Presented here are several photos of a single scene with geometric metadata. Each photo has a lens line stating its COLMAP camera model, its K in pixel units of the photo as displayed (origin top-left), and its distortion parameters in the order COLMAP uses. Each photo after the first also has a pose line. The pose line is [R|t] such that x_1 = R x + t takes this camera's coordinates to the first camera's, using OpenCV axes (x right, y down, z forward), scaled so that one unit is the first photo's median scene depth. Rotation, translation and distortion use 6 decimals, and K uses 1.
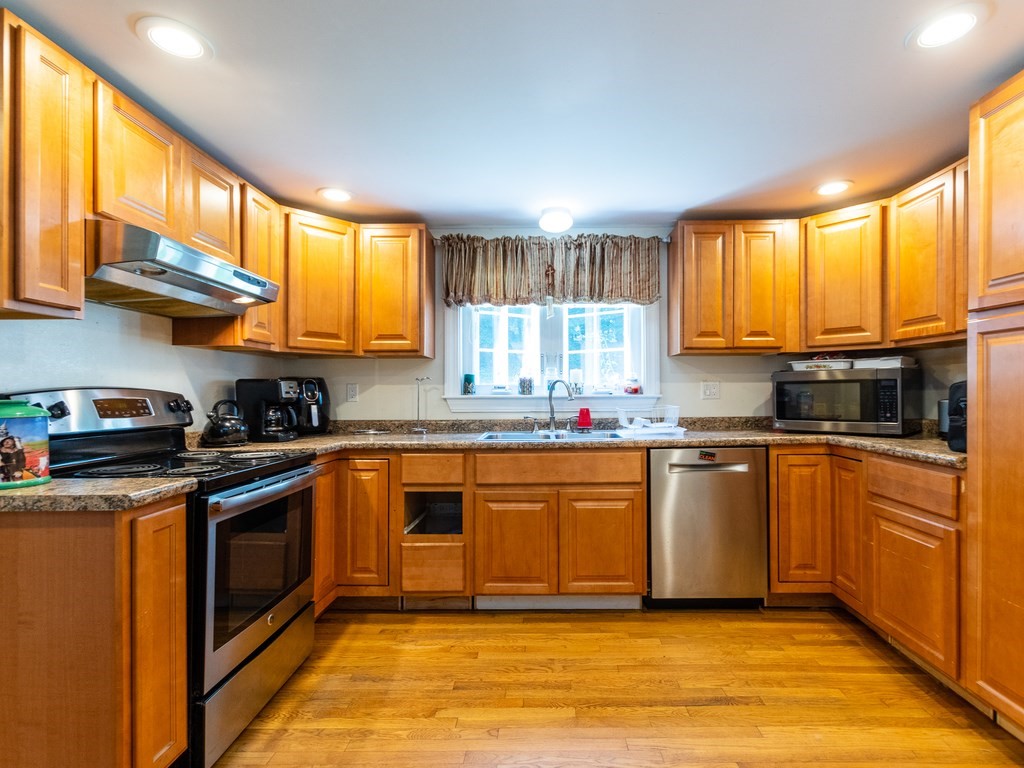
lens RADIAL K [[504.9, 0, 522.3], [0, 504.9, 381.3], [0, 0, 1]] dist [0.005326, -0.000606]
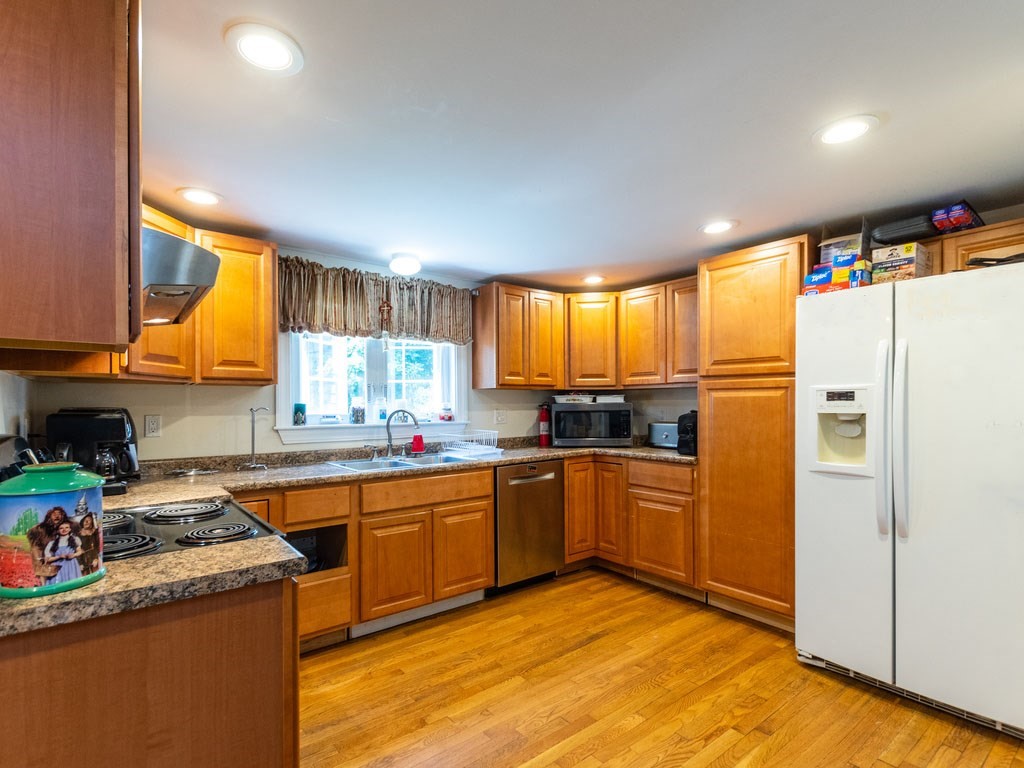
lens RADIAL K [[504.9, 0, 489.8], [0, 504.9, 393.6], [0, 0, 1]] dist [0.005326, -0.000606]
pose [[0.790613, 0.013741, 0.612161, -0.519418], [-0.008981, 0.999901, -0.010846, -0.032693], [-0.612250, 0.003077, 0.790658, 0.028367]]
